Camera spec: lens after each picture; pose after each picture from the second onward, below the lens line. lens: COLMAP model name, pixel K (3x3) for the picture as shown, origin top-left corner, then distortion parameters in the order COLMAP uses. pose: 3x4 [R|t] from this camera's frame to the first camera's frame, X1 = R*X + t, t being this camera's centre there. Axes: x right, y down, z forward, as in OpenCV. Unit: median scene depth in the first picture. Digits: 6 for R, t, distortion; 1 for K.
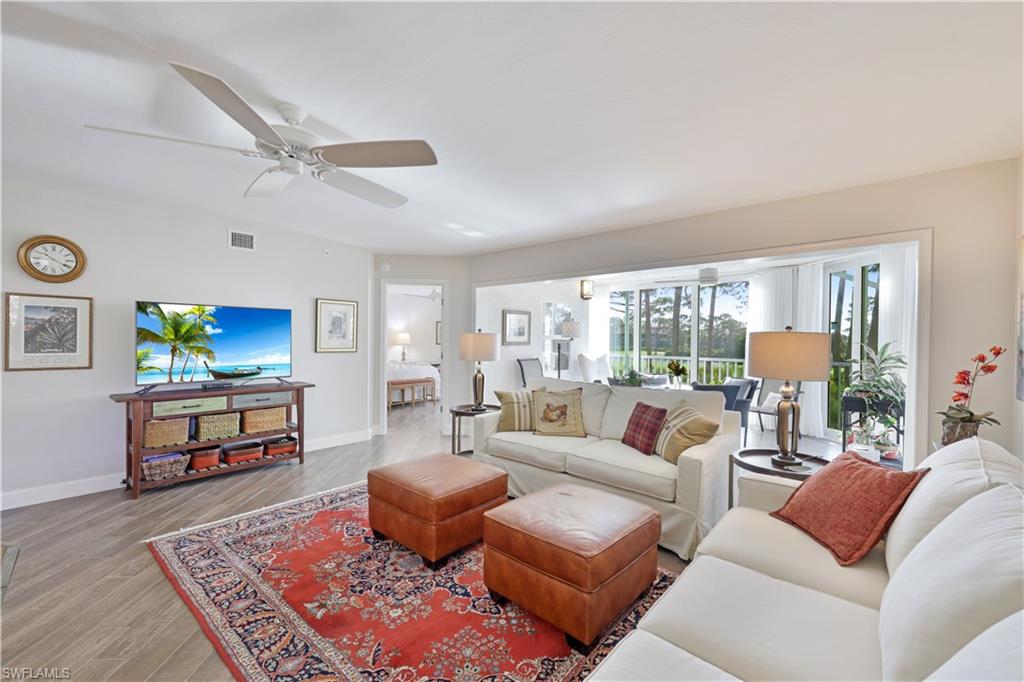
lens RADIAL K [[418.1, 0, 508.5], [0, 418.1, 340.0], [0, 0, 1]] dist [-0.000985, -0.000082]
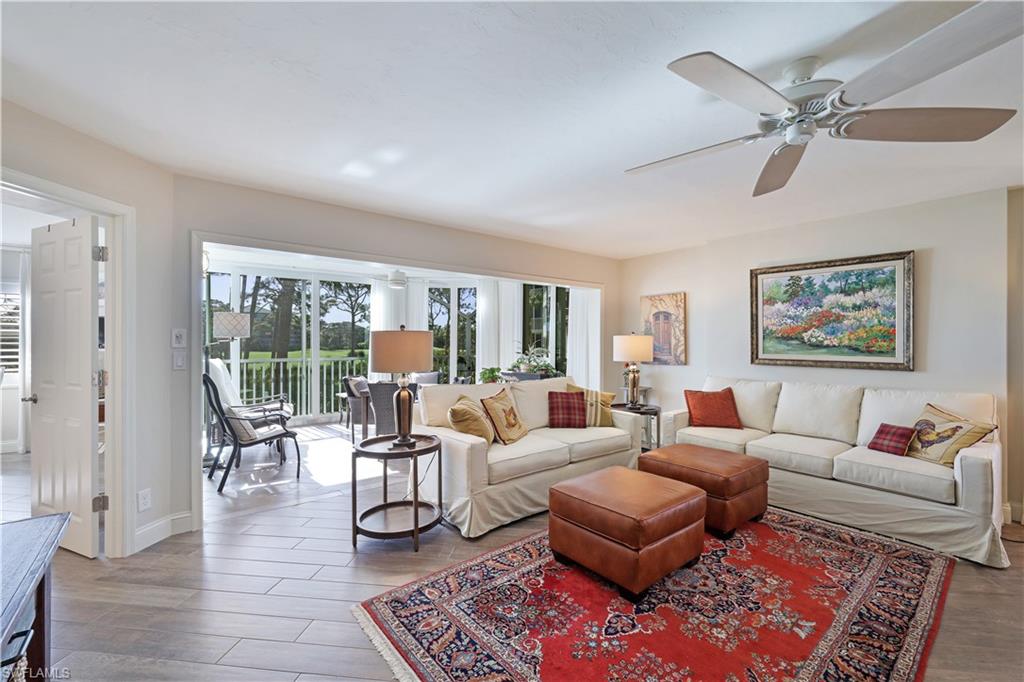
lens RADIAL K [[426.5, 0, 512.7], [0, 426.5, 338.9], [0, 0, 1]] dist [0.002571, 0.000175]
pose [[0.167206, -0.006053, 0.985903, -0.822686], [0.000950, 0.999982, 0.005979, -0.010509], [-0.985921, -0.000064, 0.167209, 0.803716]]
